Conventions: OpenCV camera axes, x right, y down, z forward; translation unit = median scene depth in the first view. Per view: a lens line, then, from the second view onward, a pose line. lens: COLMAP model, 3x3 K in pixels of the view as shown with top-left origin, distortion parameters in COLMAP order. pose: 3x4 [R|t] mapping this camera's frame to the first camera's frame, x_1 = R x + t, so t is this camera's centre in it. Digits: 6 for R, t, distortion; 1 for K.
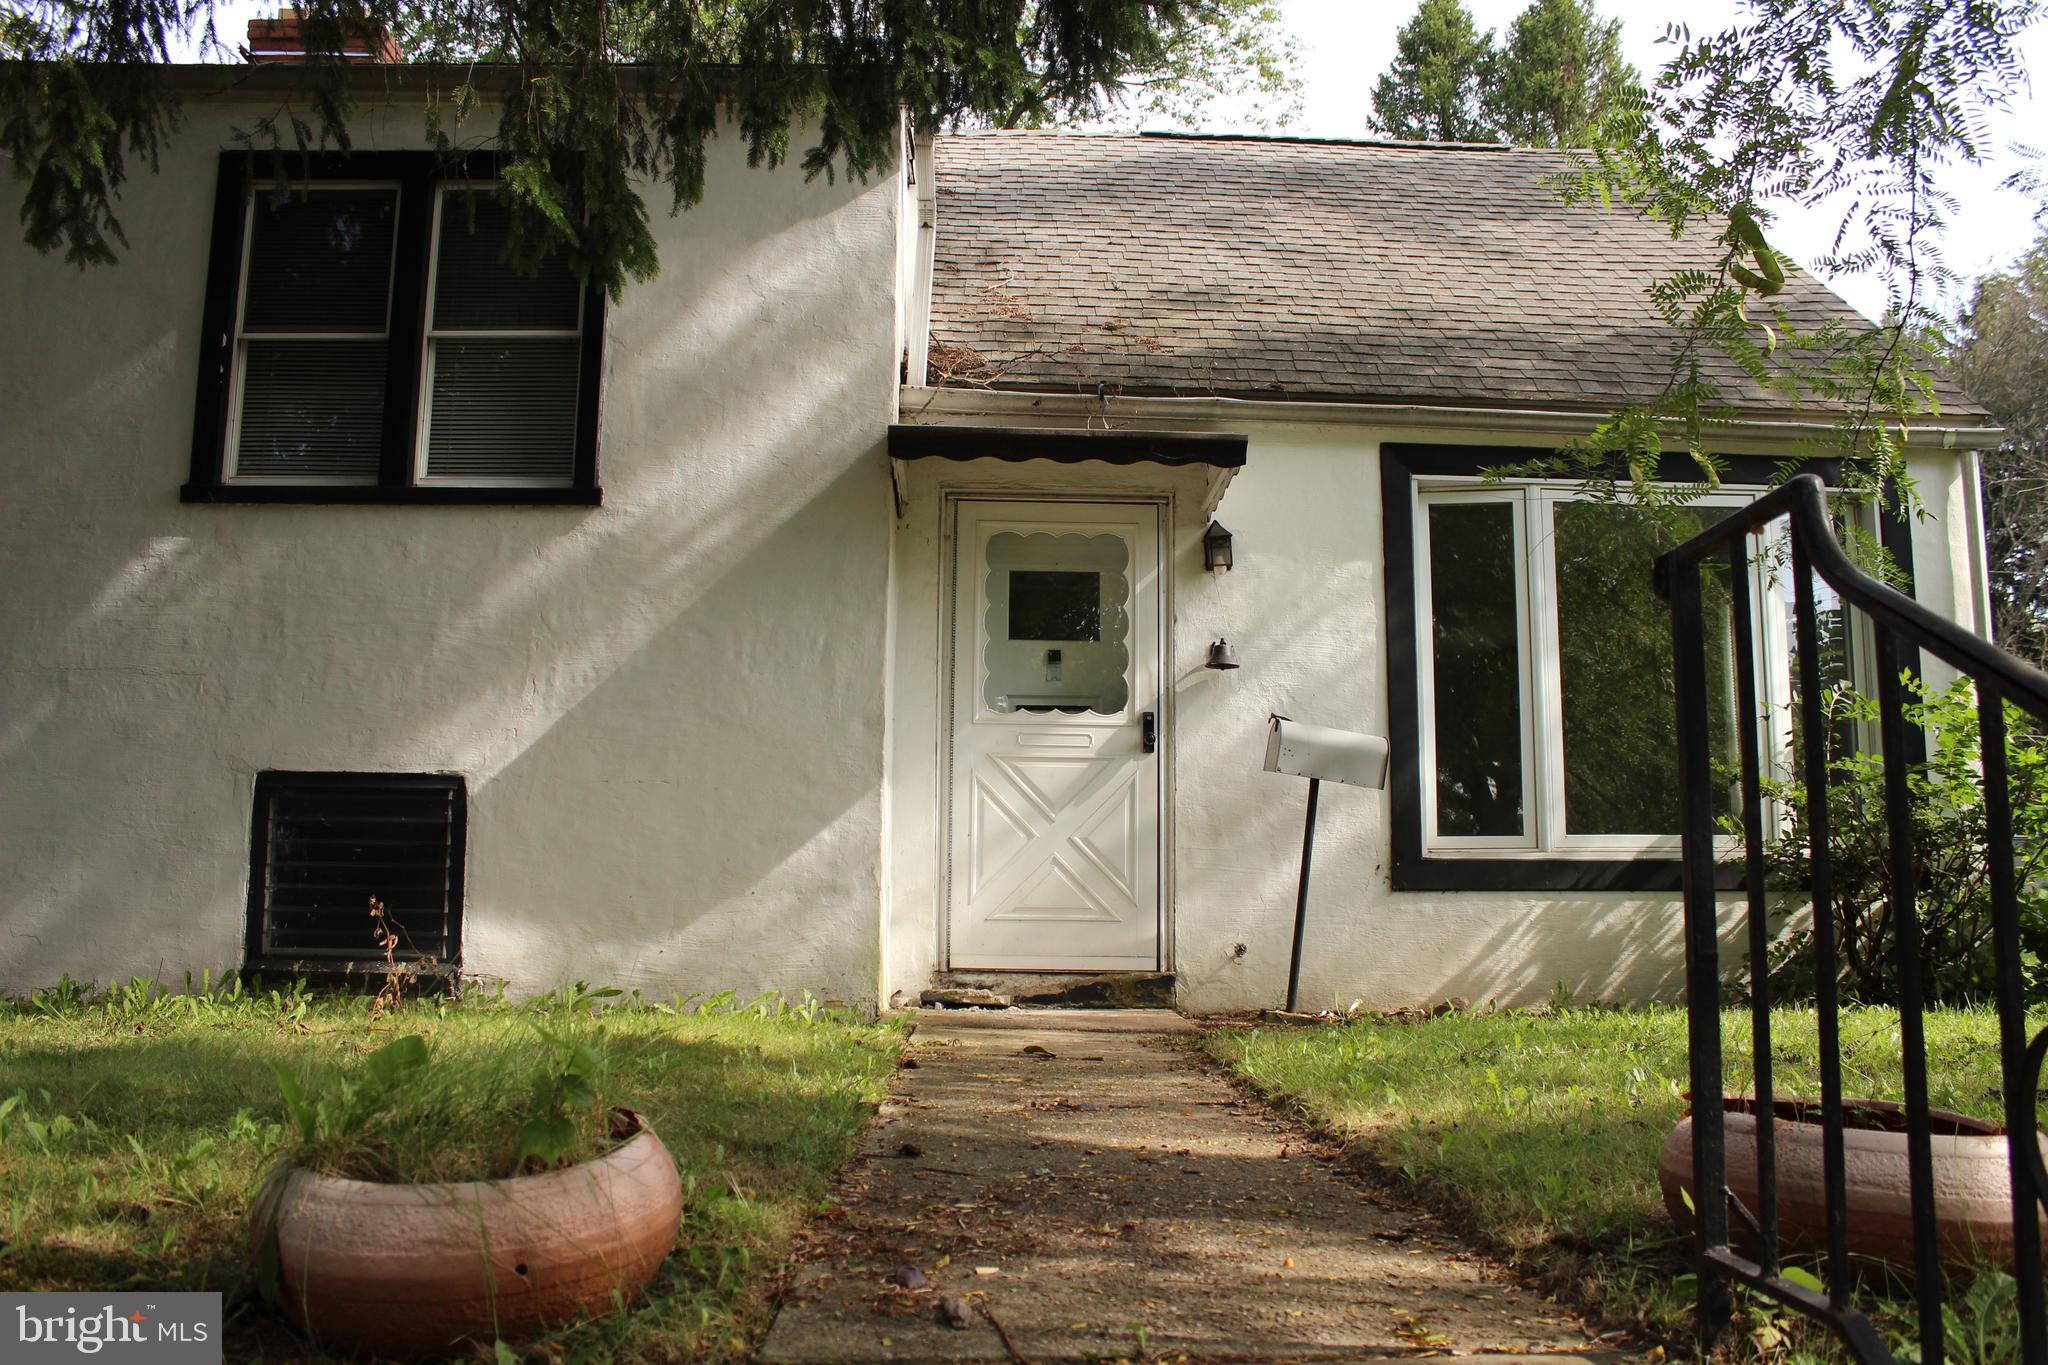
lens RADIAL K [[1711.0, 0, 1030.6], [0, 1711.0, 695.4], [0, 0, 1]] dist [-0.160908, 0.145662]
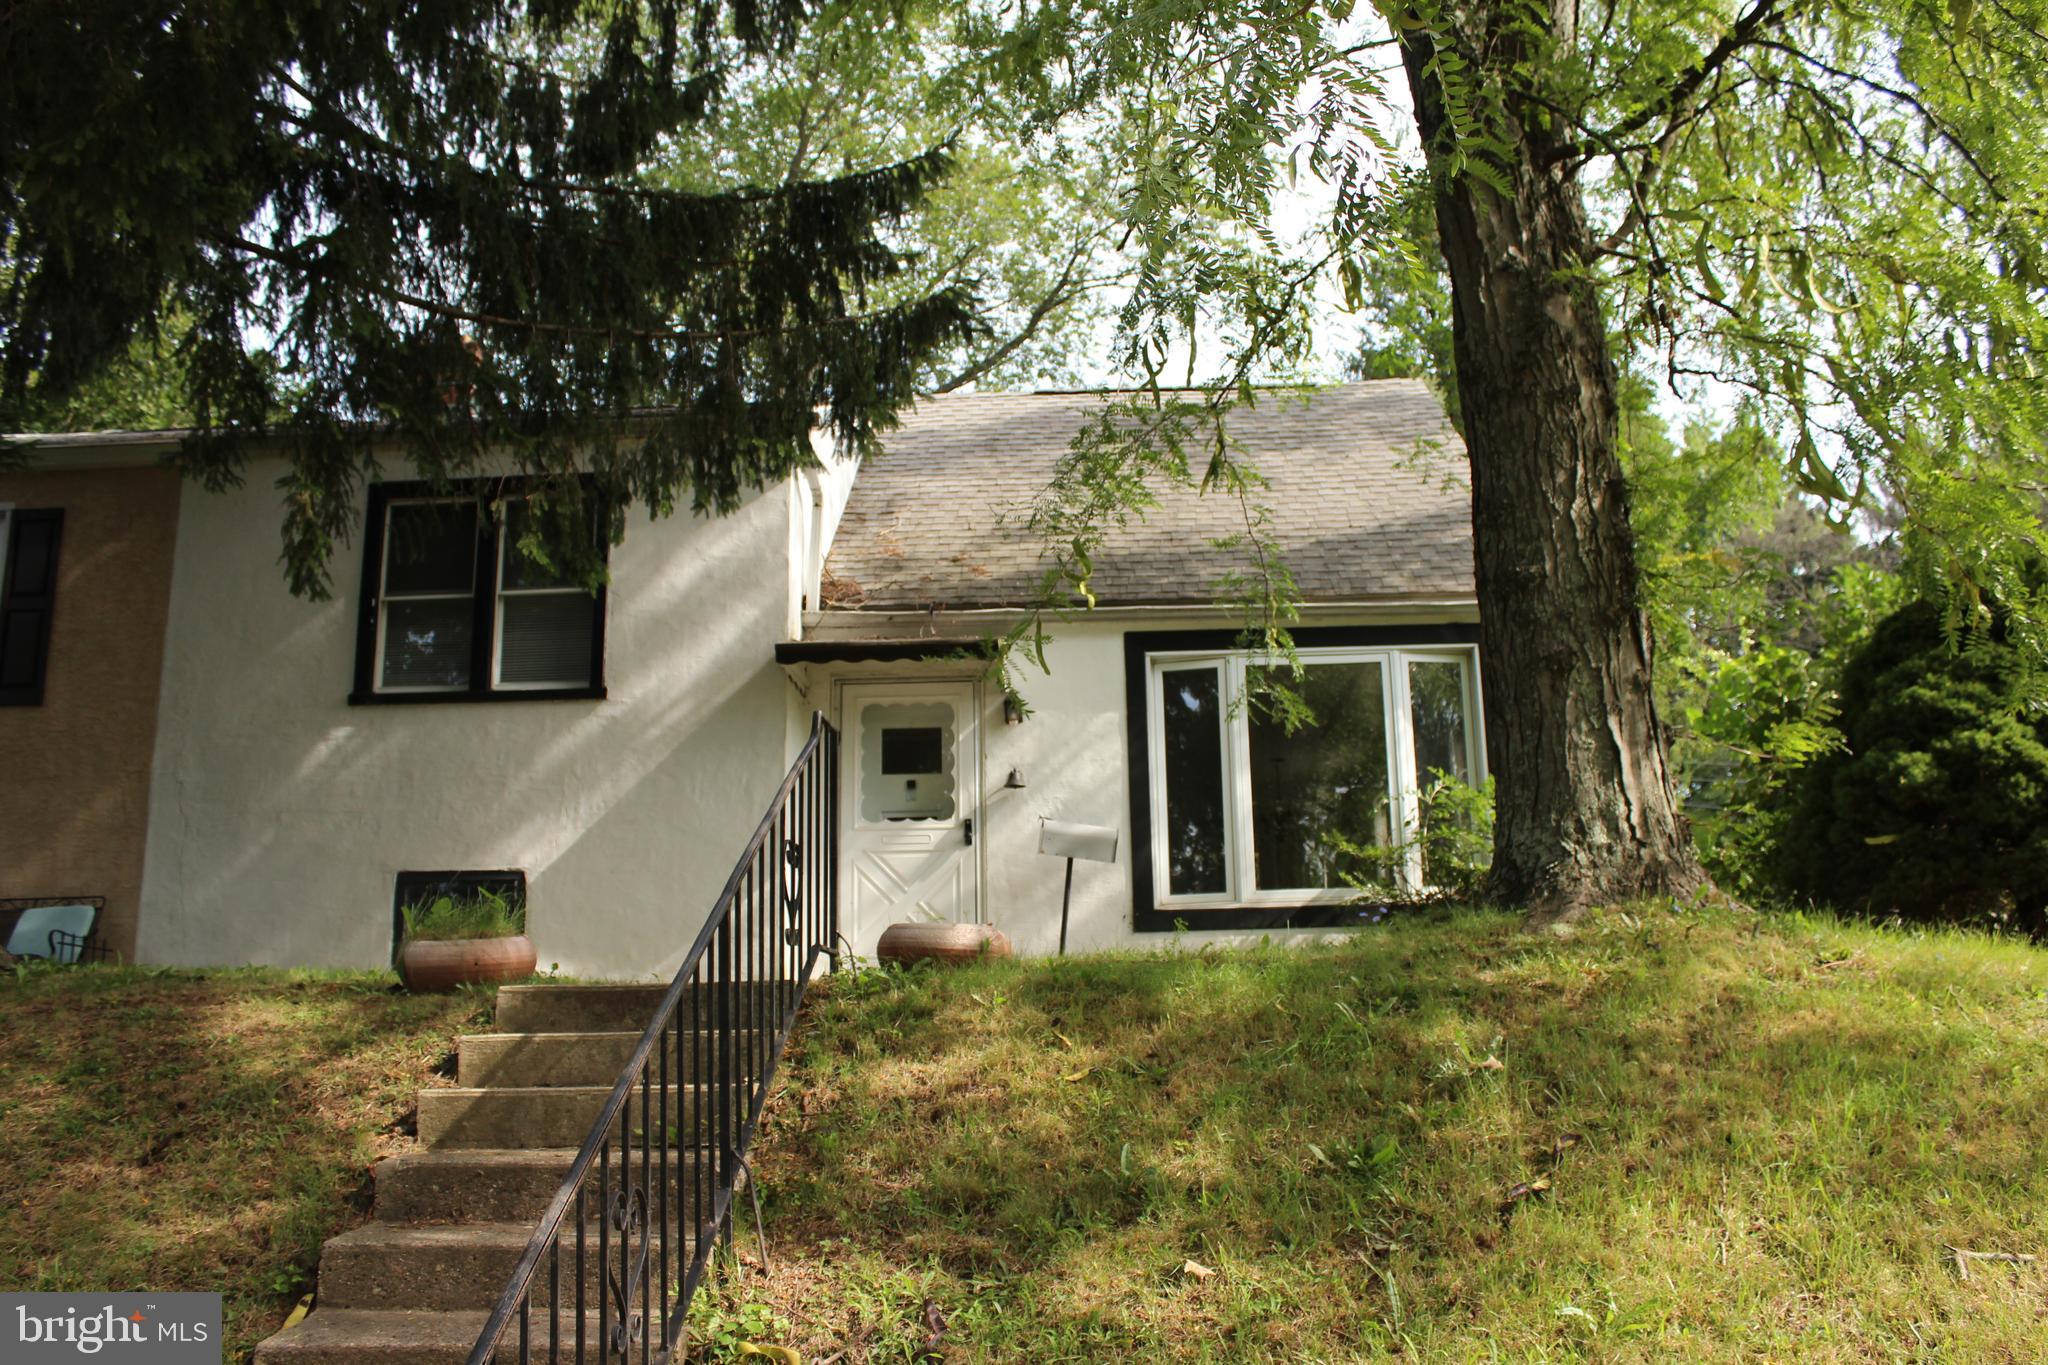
lens RADIAL K [[1696.1, 0, 1024.0], [0, 1696.1, 682.5], [0, 0, 1]] dist [-0.172389, 0.151205]
pose [[0.996936, -0.043226, -0.065200, 0.222698], [0.037042, 0.994955, -0.093234, 0.031806], [0.068901, 0.090533, 0.993507, -0.502152]]
